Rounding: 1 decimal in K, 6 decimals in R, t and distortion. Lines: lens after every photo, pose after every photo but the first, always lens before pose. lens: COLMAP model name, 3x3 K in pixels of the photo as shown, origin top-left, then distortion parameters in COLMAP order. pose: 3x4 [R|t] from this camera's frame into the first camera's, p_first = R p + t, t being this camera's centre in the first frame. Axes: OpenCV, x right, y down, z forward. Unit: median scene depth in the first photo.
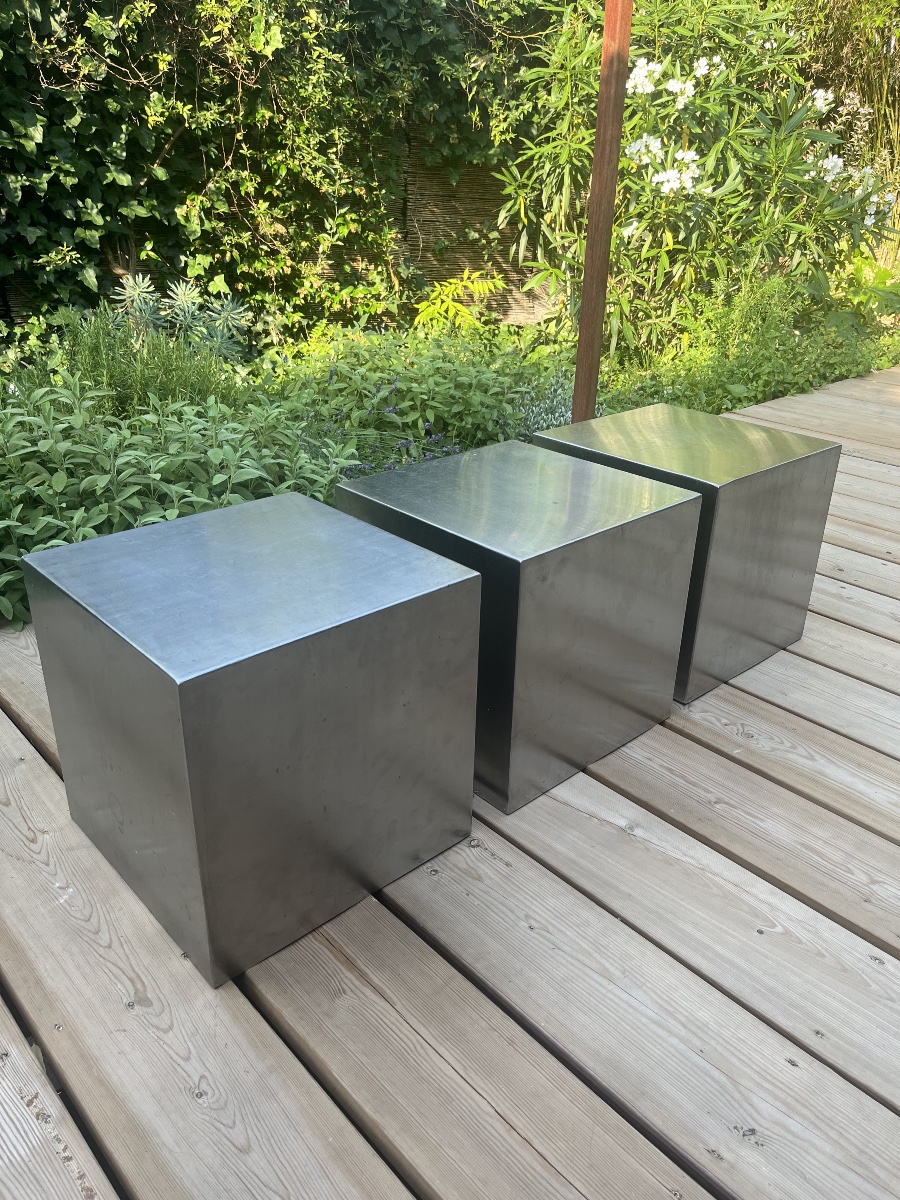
lens RADIAL K [[919.1, 0, 462.7], [0, 919.1, 598.7], [0, 0, 1]] dist [0.063212, -0.091523]
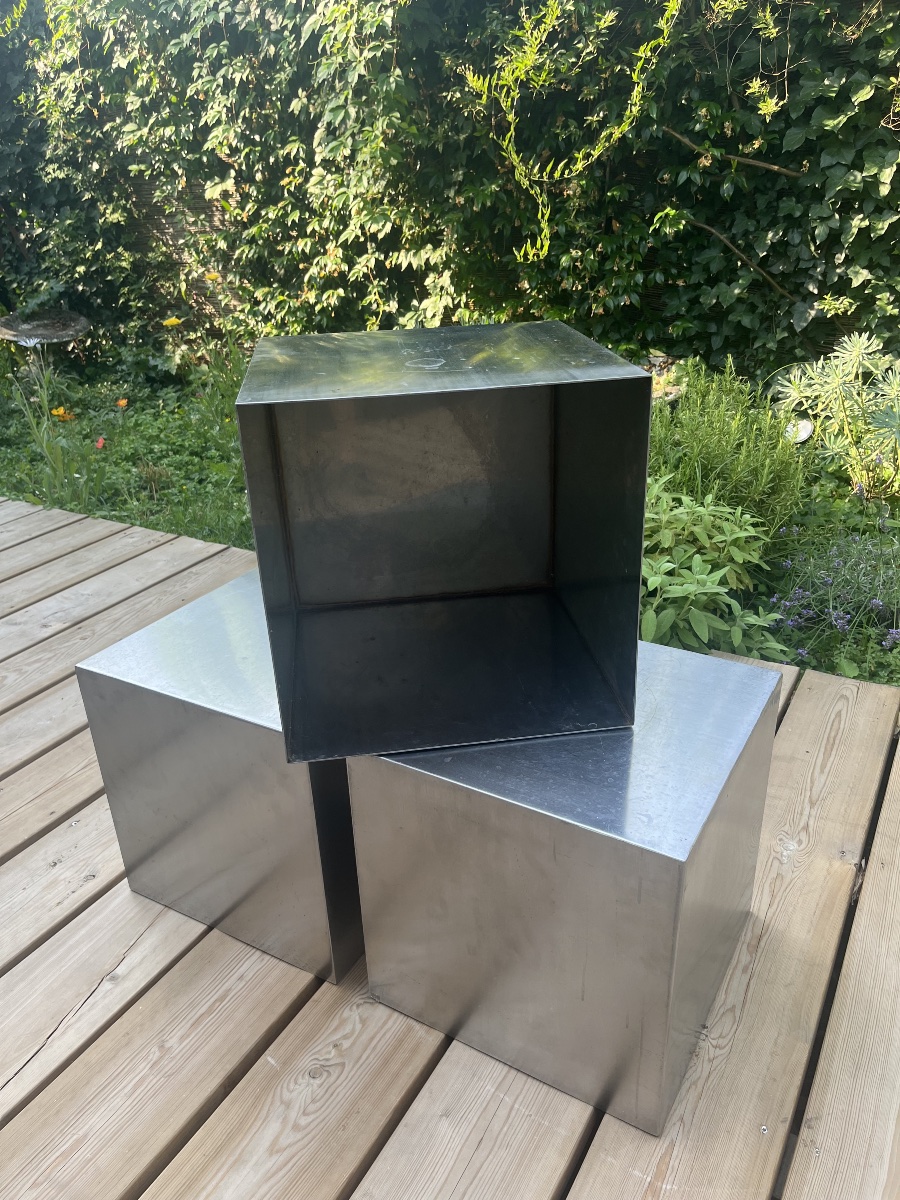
lens RADIAL K [[919.1, 0, 453.4], [0, 919.1, 604.2], [0, 0, 1]] dist [0.063212, -0.091523]
pose [[0.286229, 0.384503, -0.877628, 0.406401], [-0.365964, 0.890378, 0.270734, -0.204751], [0.885519, 0.243688, 0.395567, 0.340791]]
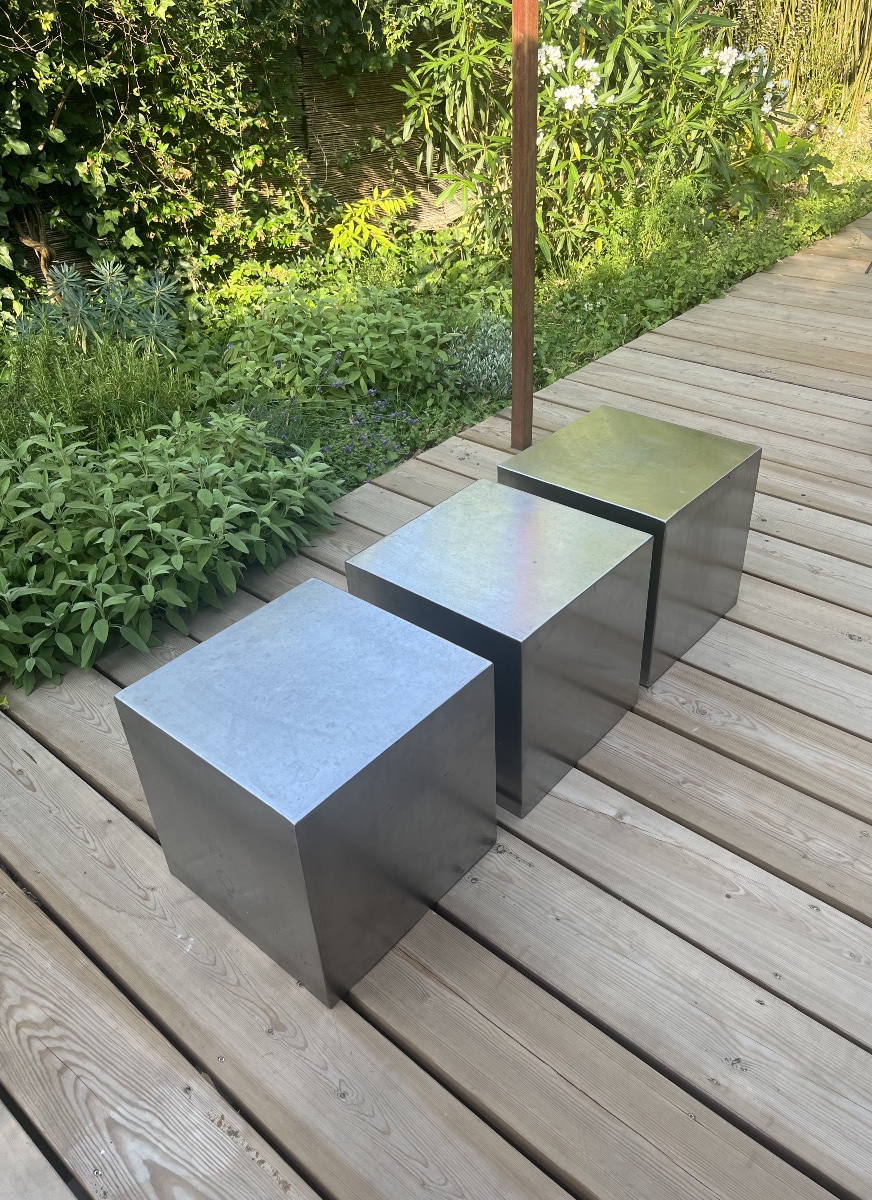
lens RADIAL K [[931.4, 0, 464.6], [0, 931.4, 580.8], [0, 0, 1]] dist [0.035209, -0.029593]
pose [[0.990542, -0.116309, 0.072788, -0.034036], [0.104678, 0.983563, 0.147128, -0.113164], [-0.088703, -0.138117, 0.986436, -0.078101]]
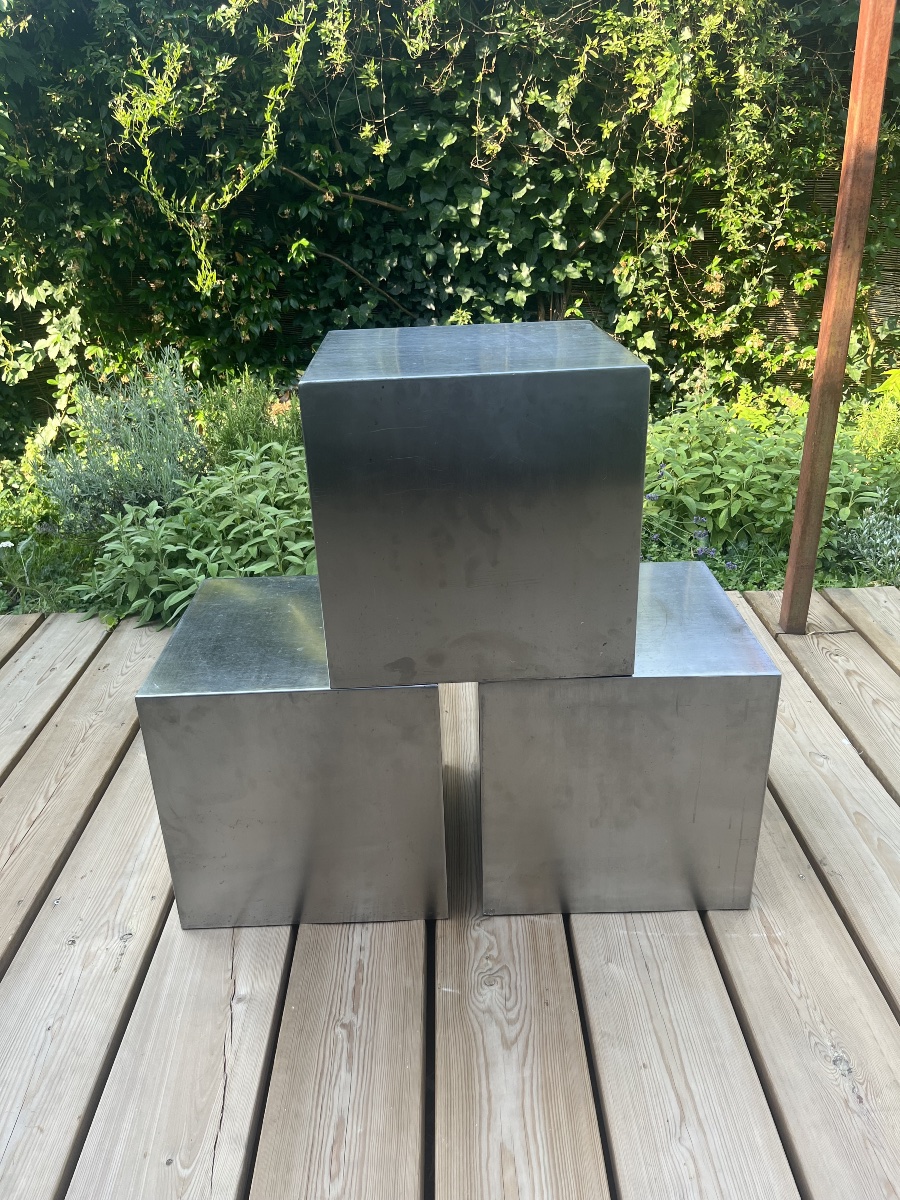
lens RADIAL K [[919.1, 0, 452.6], [0, 919.1, 605.5], [0, 0, 1]] dist [0.063212, -0.091523]
pose [[0.739406, 0.237723, -0.629894, 0.347948], [-0.242252, 0.966866, 0.080527, -0.112968], [0.628166, 0.093052, 0.772495, 0.147128]]
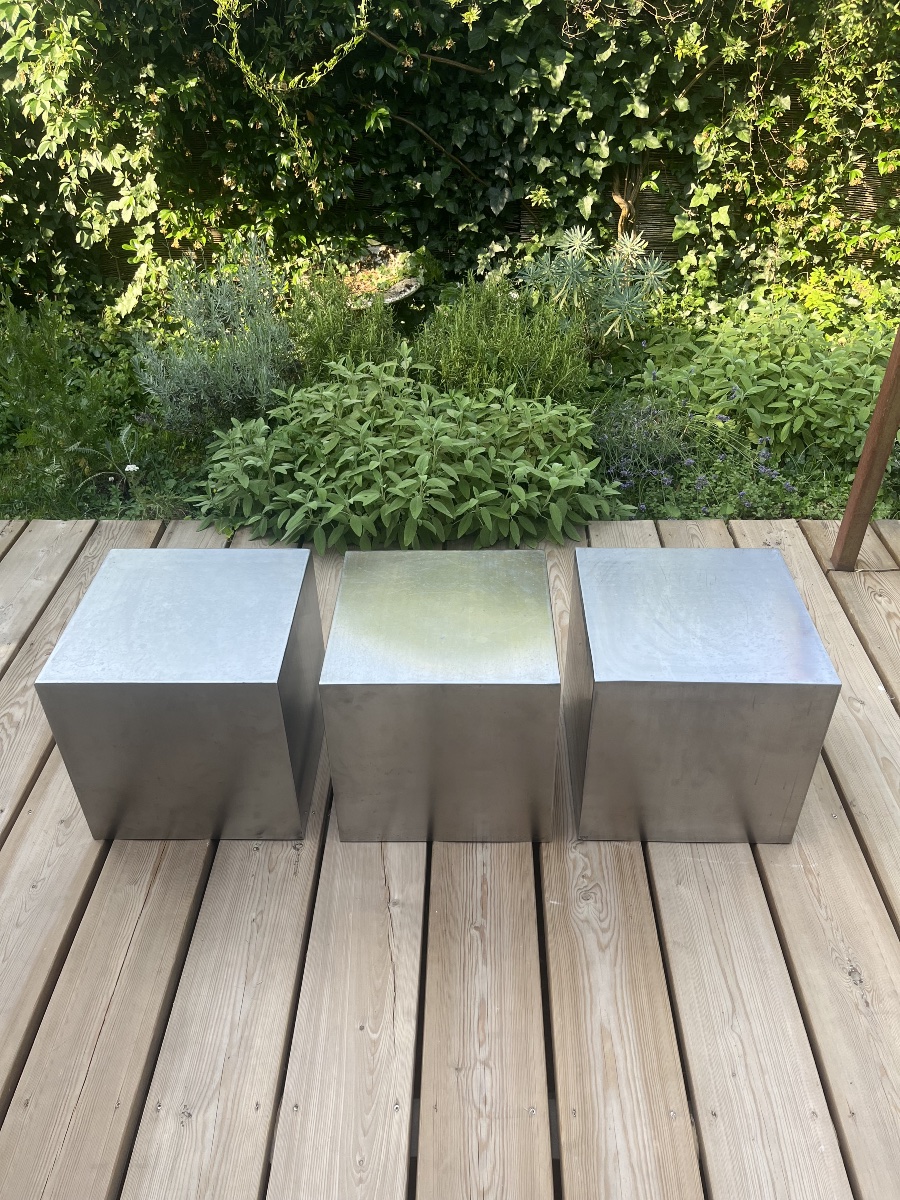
lens RADIAL K [[919.1, 0, 460.3], [0, 919.1, 603.1], [0, 0, 1]] dist [0.063212, -0.091523]
pose [[0.720775, 0.390874, -0.572451, 0.327875], [-0.270705, 0.918994, 0.286651, -0.207185], [0.638124, -0.051645, 0.768200, 0.048063]]
